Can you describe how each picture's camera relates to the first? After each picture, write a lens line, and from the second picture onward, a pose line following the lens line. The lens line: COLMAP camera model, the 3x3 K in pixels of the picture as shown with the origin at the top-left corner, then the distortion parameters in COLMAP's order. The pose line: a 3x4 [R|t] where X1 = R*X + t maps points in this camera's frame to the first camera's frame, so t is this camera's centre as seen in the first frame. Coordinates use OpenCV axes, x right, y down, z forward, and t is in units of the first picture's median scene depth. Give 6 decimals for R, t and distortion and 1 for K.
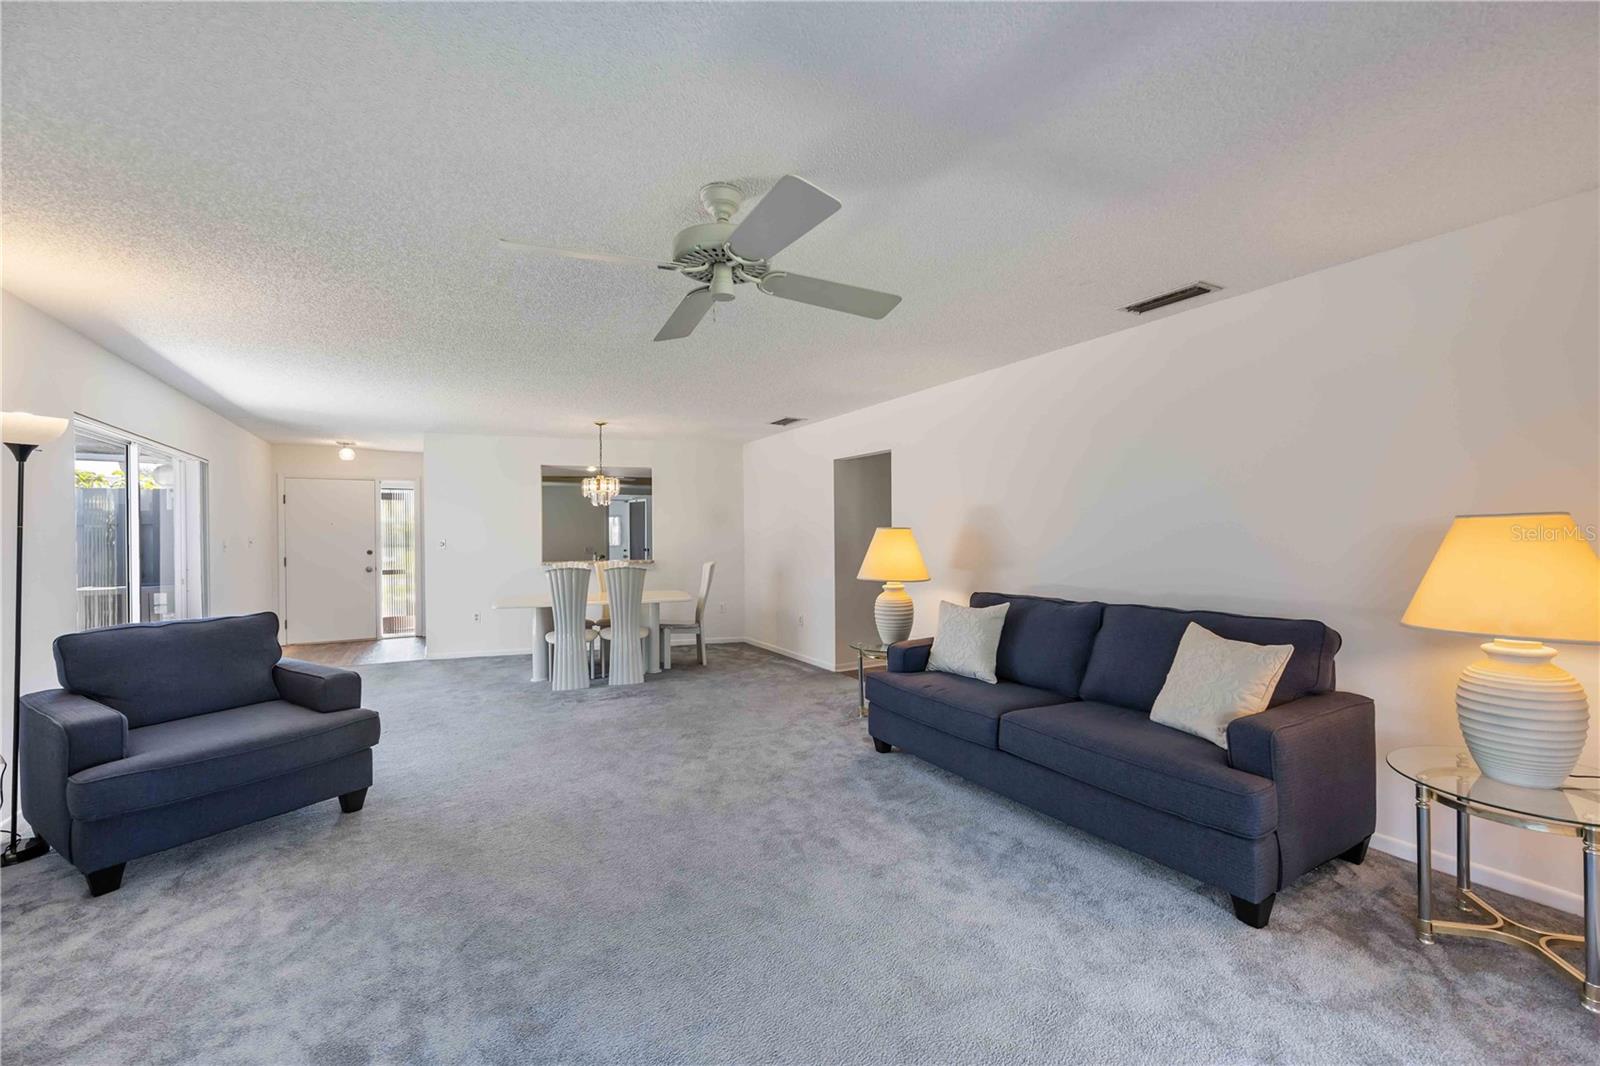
lens RADIAL K [[641.3, 0, 796.1], [0, 641.3, 535.8], [0, 0, 1]] dist [-0.000917, -0.000040]
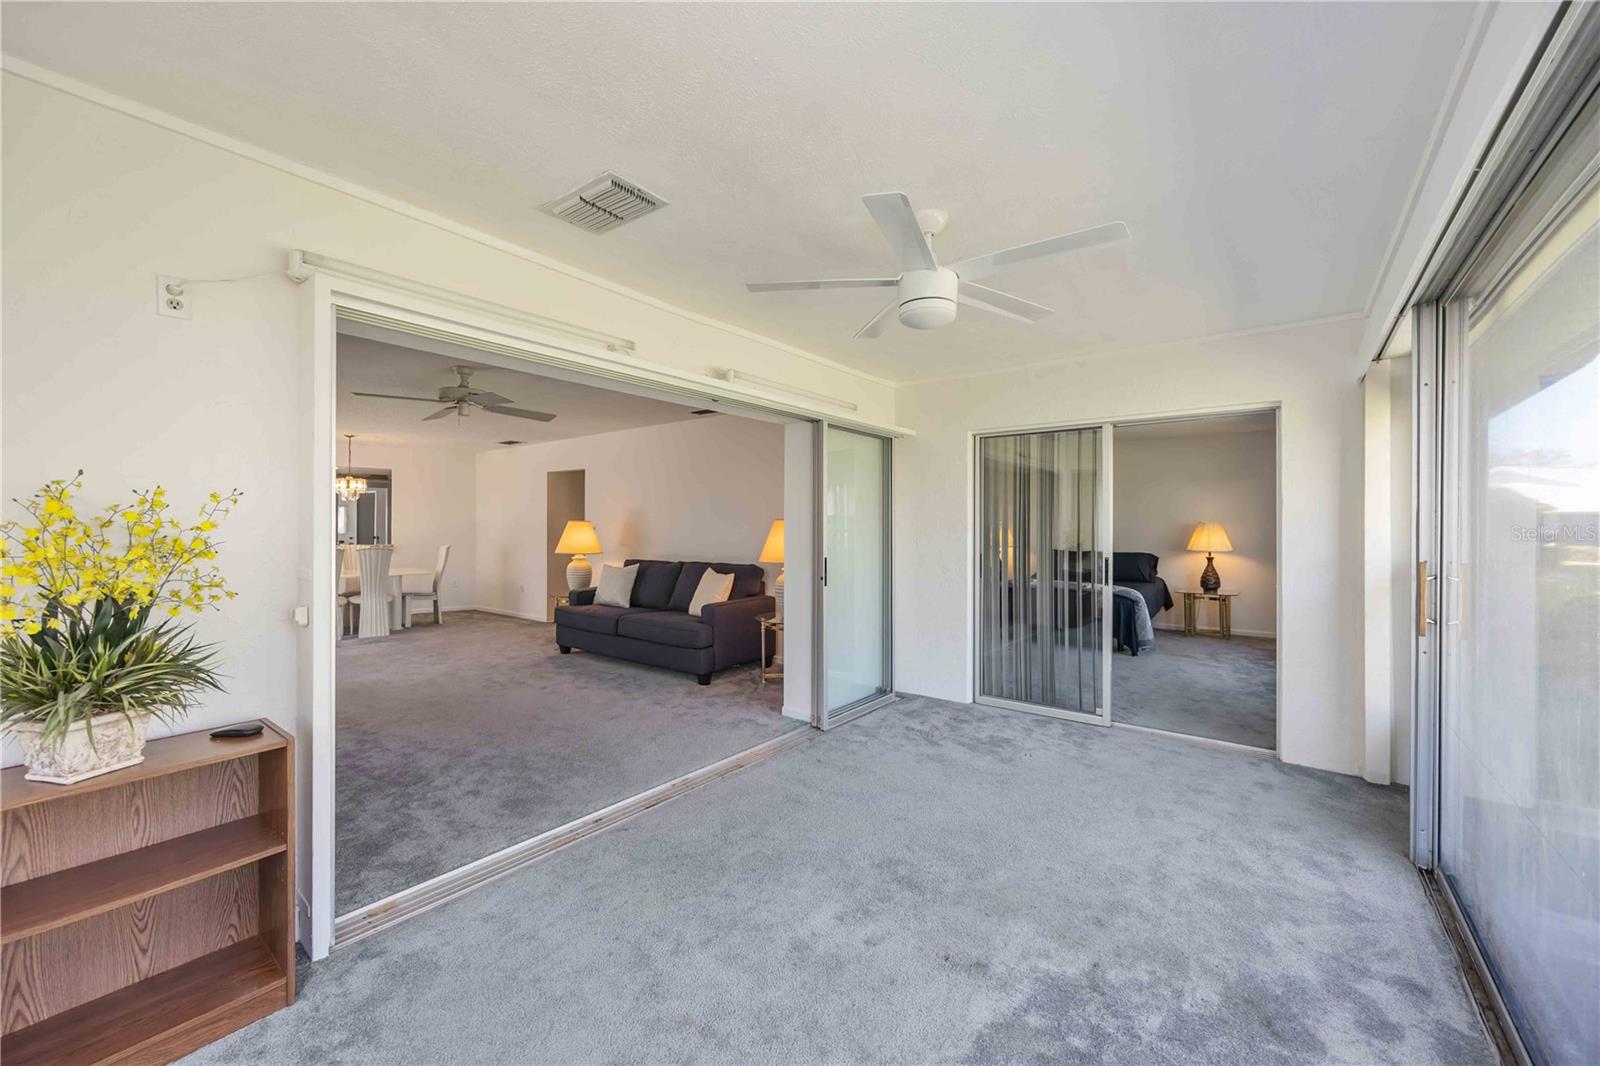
lens RADIAL K [[620.6, 0, 787.0], [0, 620.6, 522.4], [0, 0, 1]] dist [0.000281, 0.000048]
pose [[0.928209, 0.008471, 0.371963, 0.056872], [-0.006118, 0.999953, -0.007505, 0.000609], [-0.372009, 0.004691, 0.928217, -0.621347]]
